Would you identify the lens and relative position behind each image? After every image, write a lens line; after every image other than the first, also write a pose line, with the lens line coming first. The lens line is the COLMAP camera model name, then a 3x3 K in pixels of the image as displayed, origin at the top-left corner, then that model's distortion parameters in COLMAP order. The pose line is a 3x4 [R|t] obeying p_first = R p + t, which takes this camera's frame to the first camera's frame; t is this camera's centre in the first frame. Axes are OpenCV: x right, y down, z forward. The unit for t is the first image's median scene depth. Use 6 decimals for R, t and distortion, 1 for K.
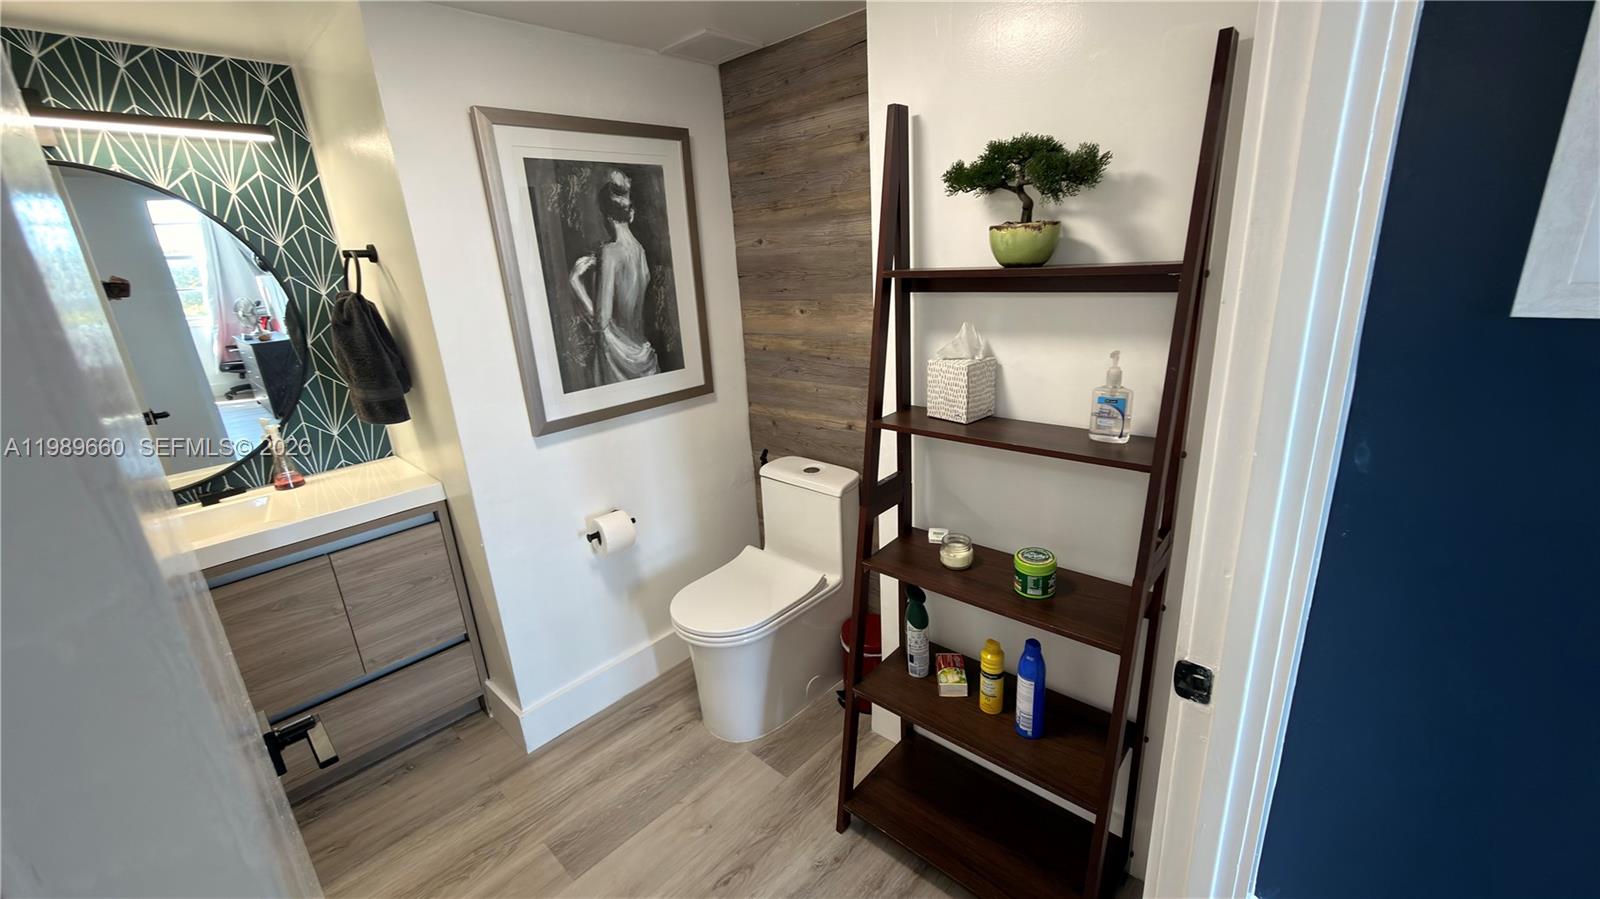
lens RADIAL K [[638.6, 0, 804.5], [0, 638.6, 455.1], [0, 0, 1]] dist [-0.001762, 0.000680]
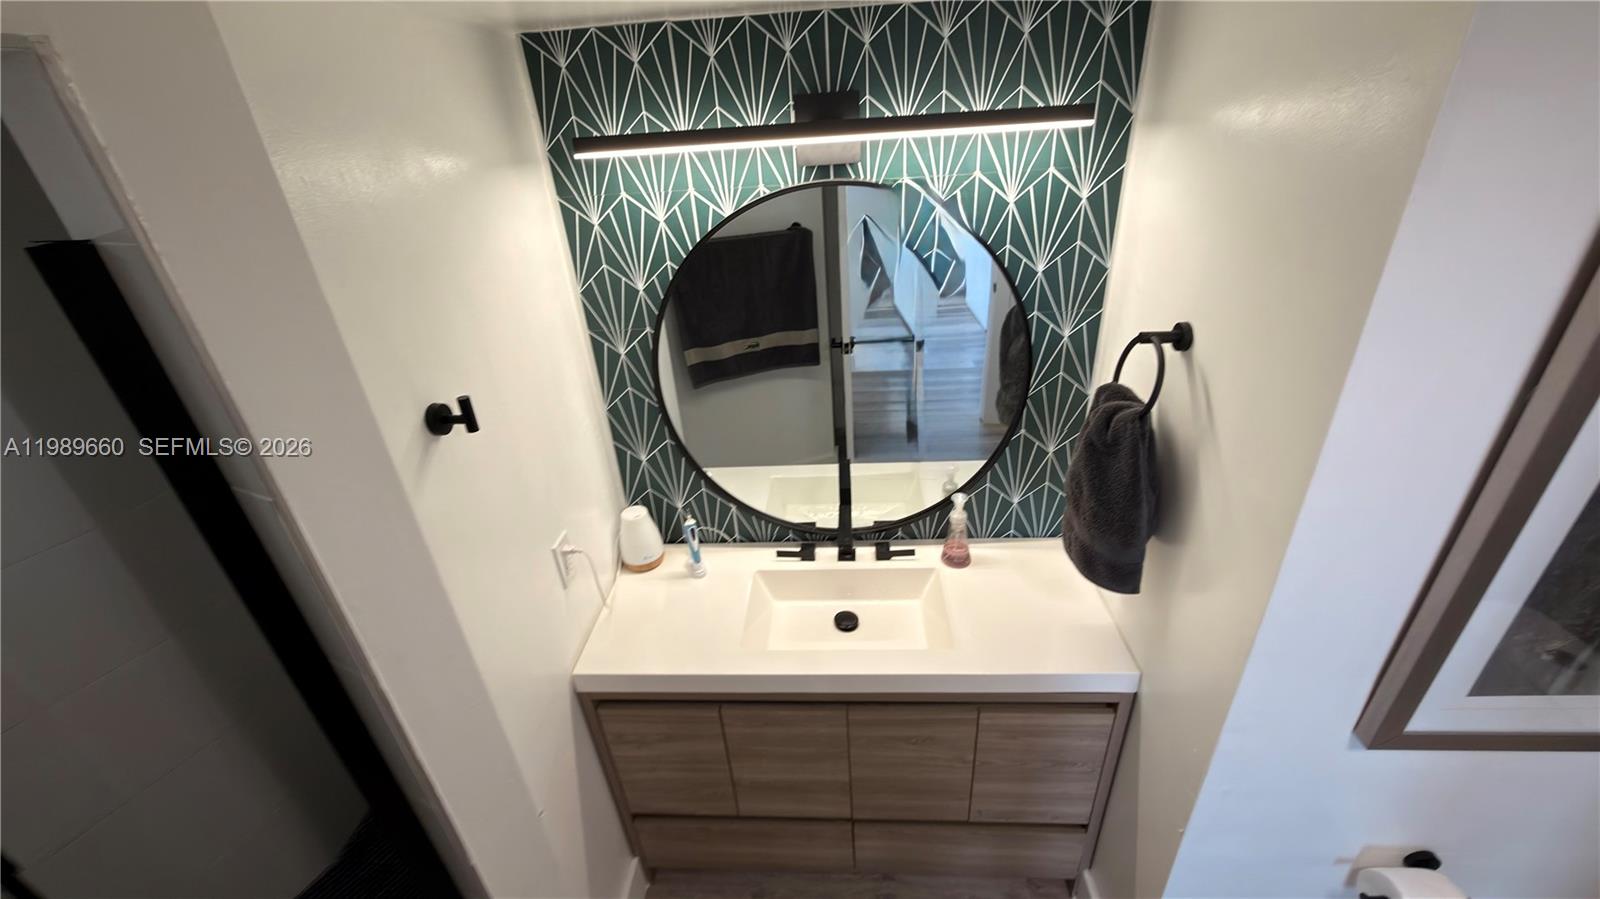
lens RADIAL K [[638.6, 0, 796.7], [0, 638.6, 450.1], [0, 0, 1]] dist [-0.001762, 0.000680]
pose [[0.642570, 0.371218, -0.670299, -0.440603], [-0.201644, 0.925895, 0.319466, -0.315772], [0.739218, -0.070118, 0.669806, 0.302015]]
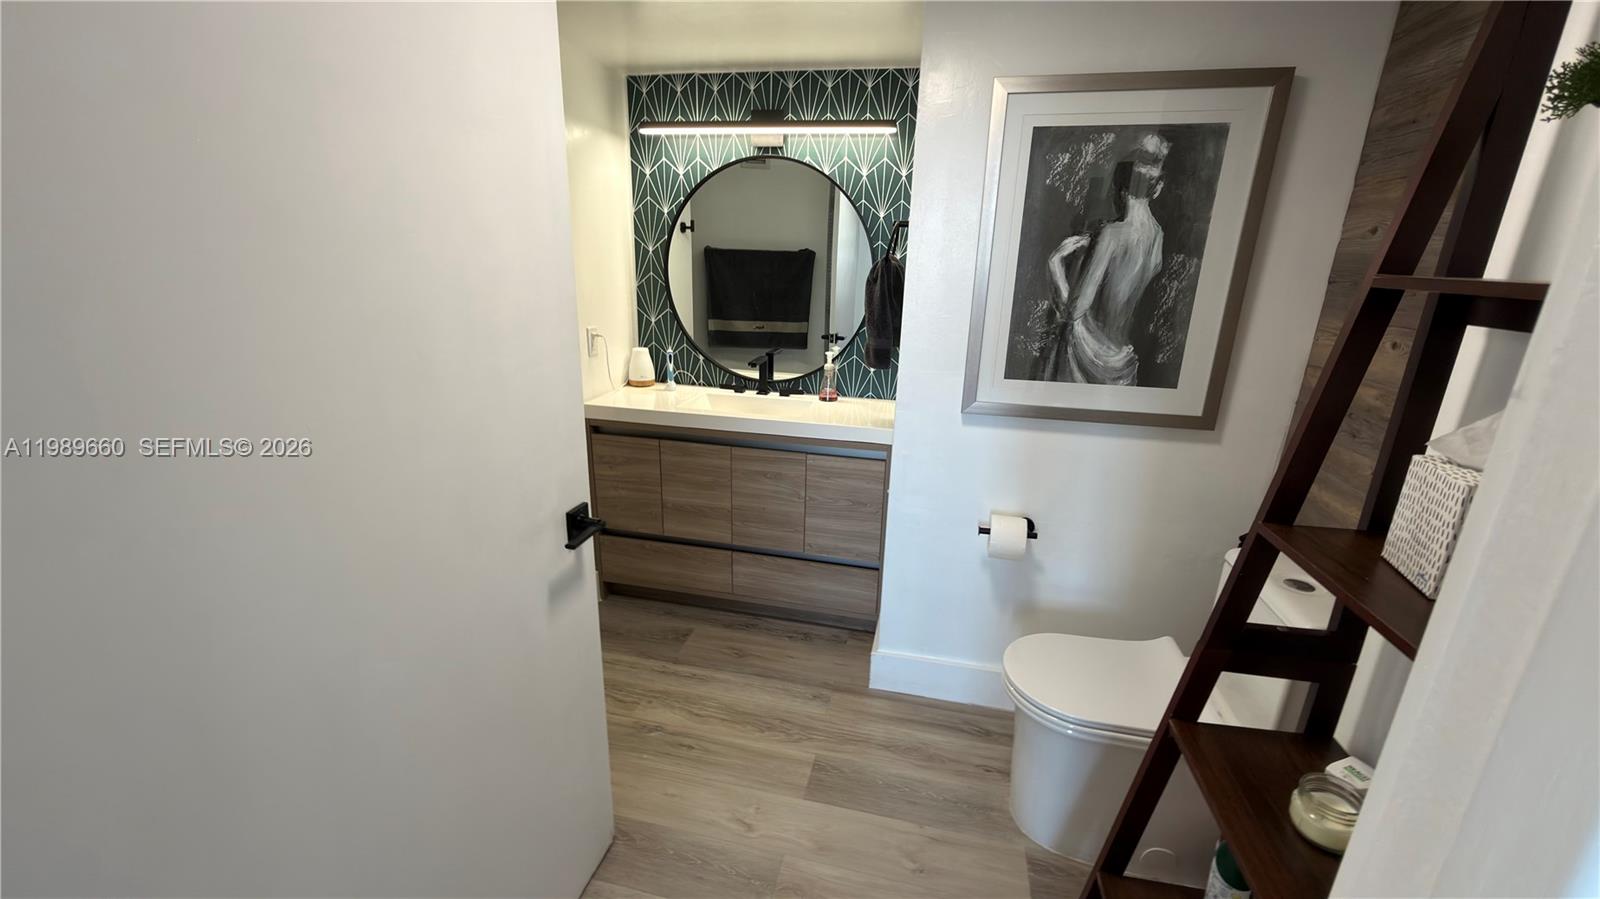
lens RADIAL K [[638.6, 0, 795.5], [0, 638.6, 454.7], [0, 0, 1]] dist [-0.001762, 0.000680]
pose [[0.496828, 0.322337, -0.805767, 0.266237], [-0.313829, 0.932362, 0.179476, -0.062273], [0.809119, 0.163704, 0.564382, 0.225543]]
